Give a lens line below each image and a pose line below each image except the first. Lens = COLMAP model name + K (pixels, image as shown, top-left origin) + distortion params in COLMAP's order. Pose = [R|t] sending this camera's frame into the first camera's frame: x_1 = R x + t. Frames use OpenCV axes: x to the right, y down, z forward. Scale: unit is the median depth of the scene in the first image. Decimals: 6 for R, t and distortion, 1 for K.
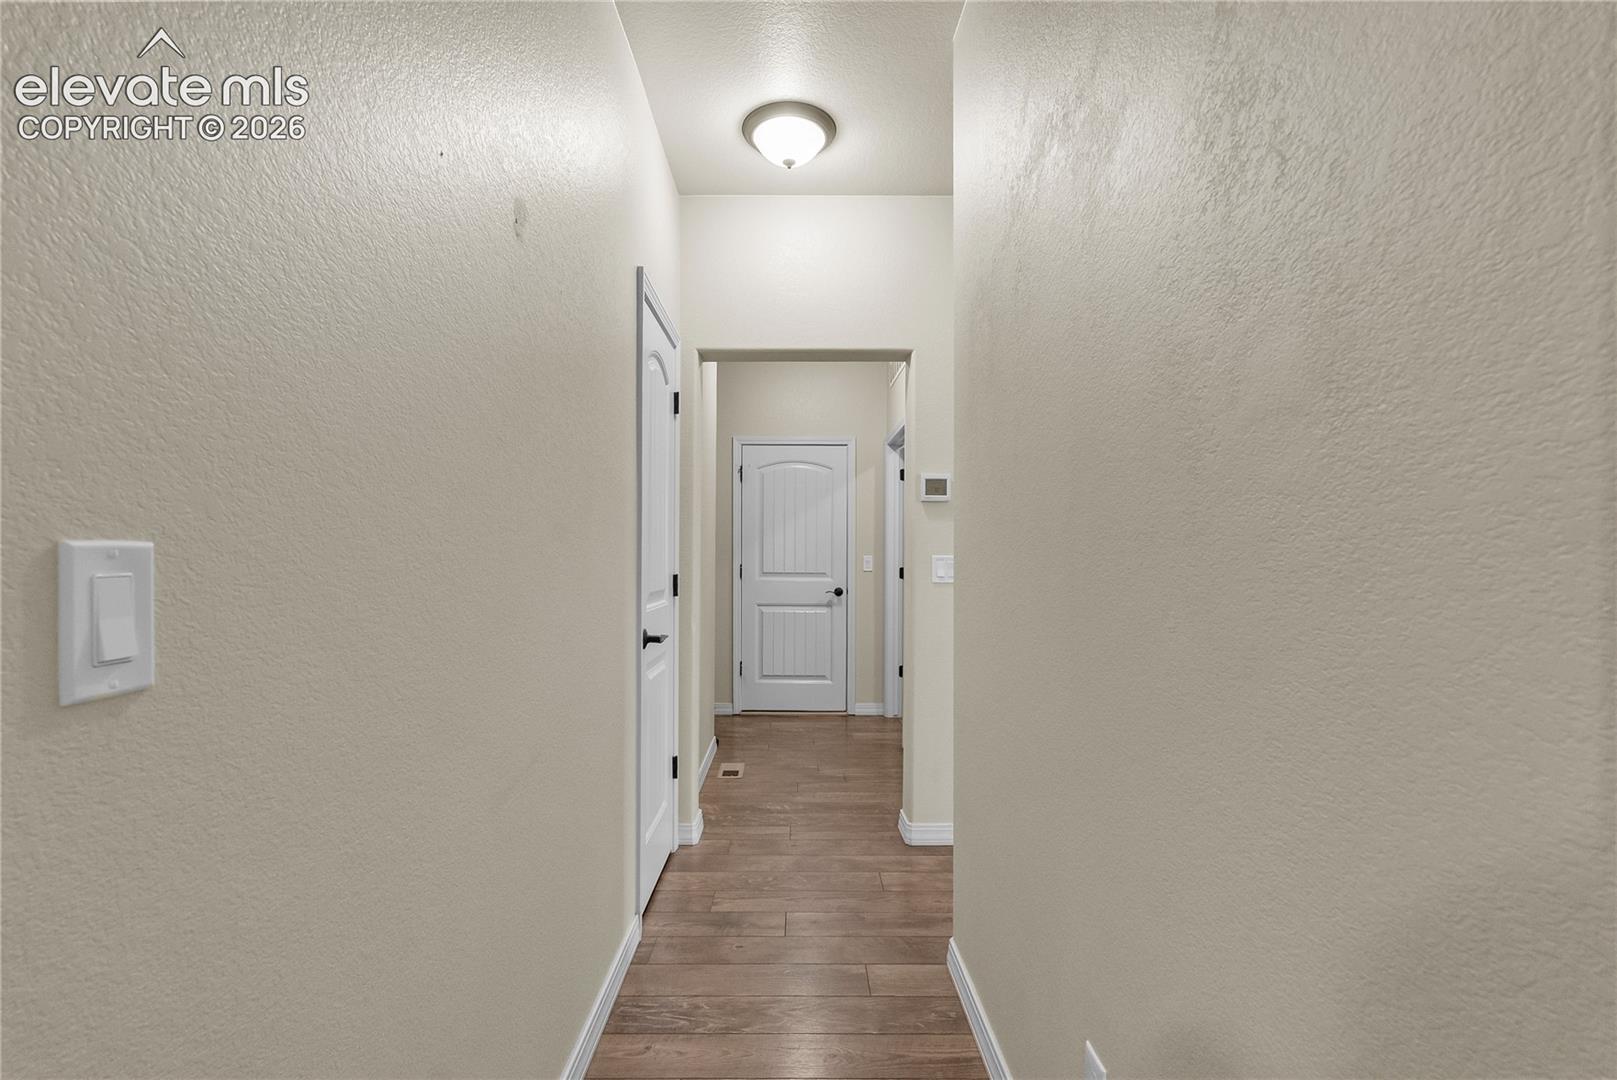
lens RADIAL K [[704.4, 0, 803.5], [0, 704.4, 546.5], [0, 0, 1]] dist [-0.000545, 0.000210]
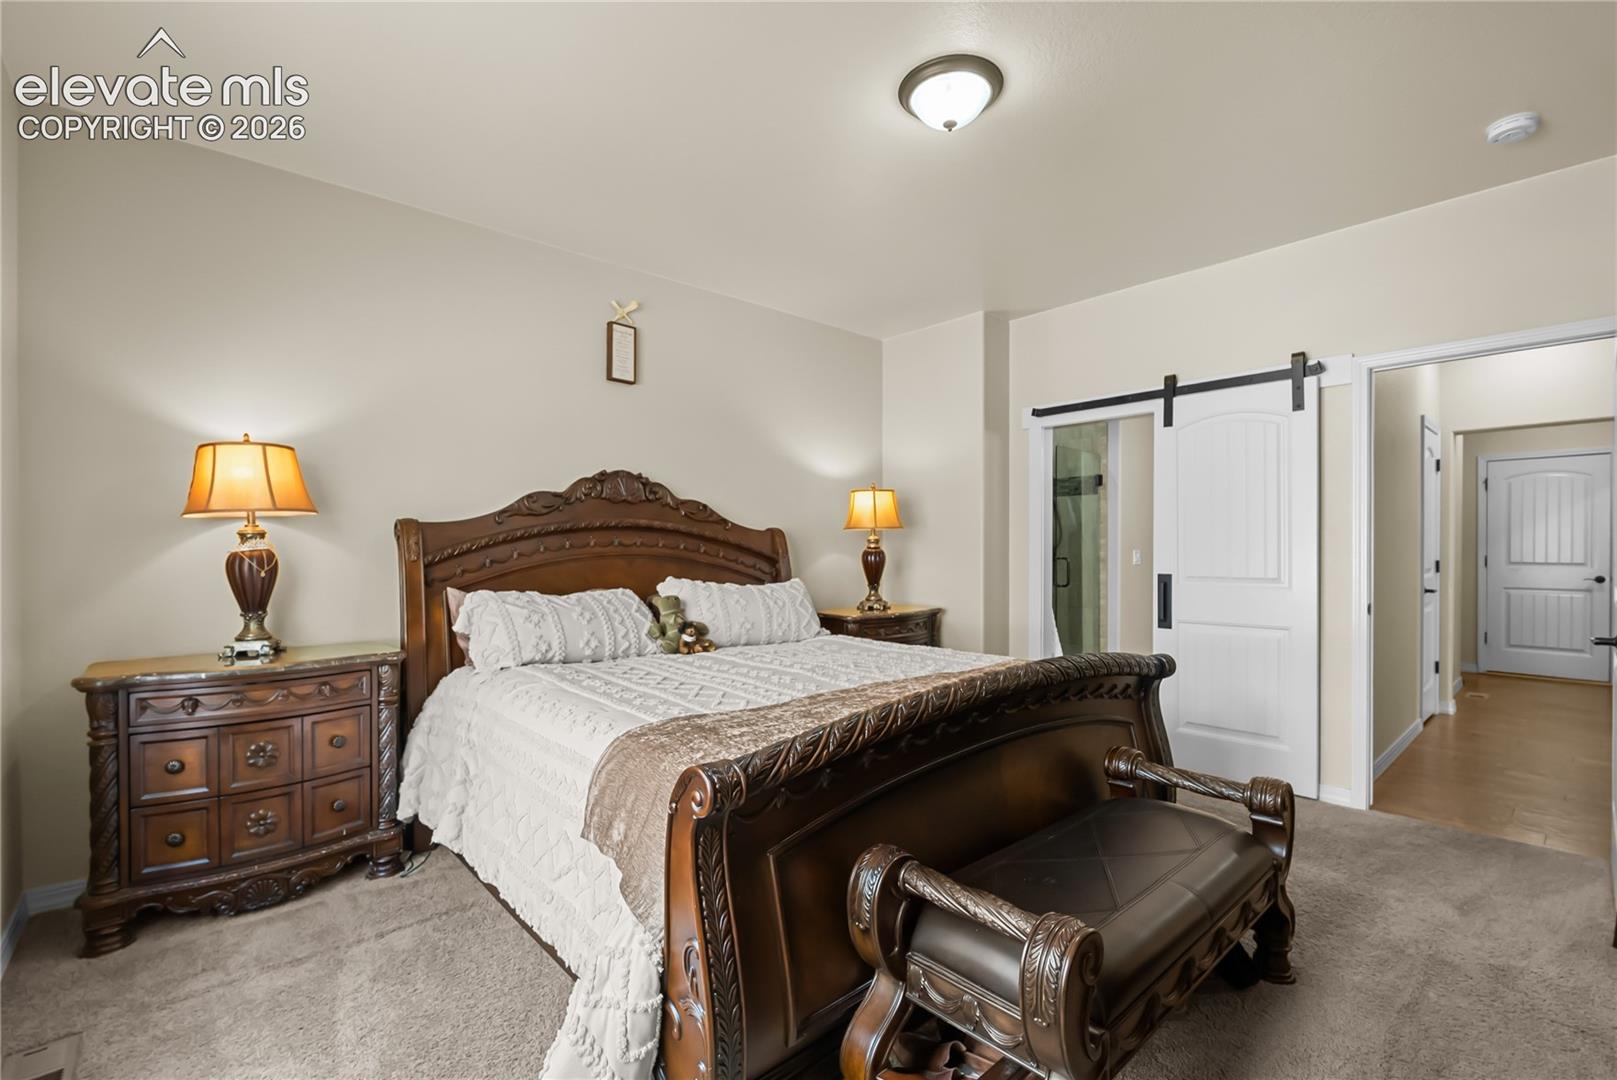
lens RADIAL K [[704.4, 0, 803.5], [0, 704.4, 546.5], [0, 0, 1]] dist [-0.000545, 0.000210]
pose [[0.656936, 0.002340, -0.753942, 0.089538], [0.010358, 0.999873, 0.012129, -0.028468], [0.753875, -0.015777, 0.656829, -1.135604]]
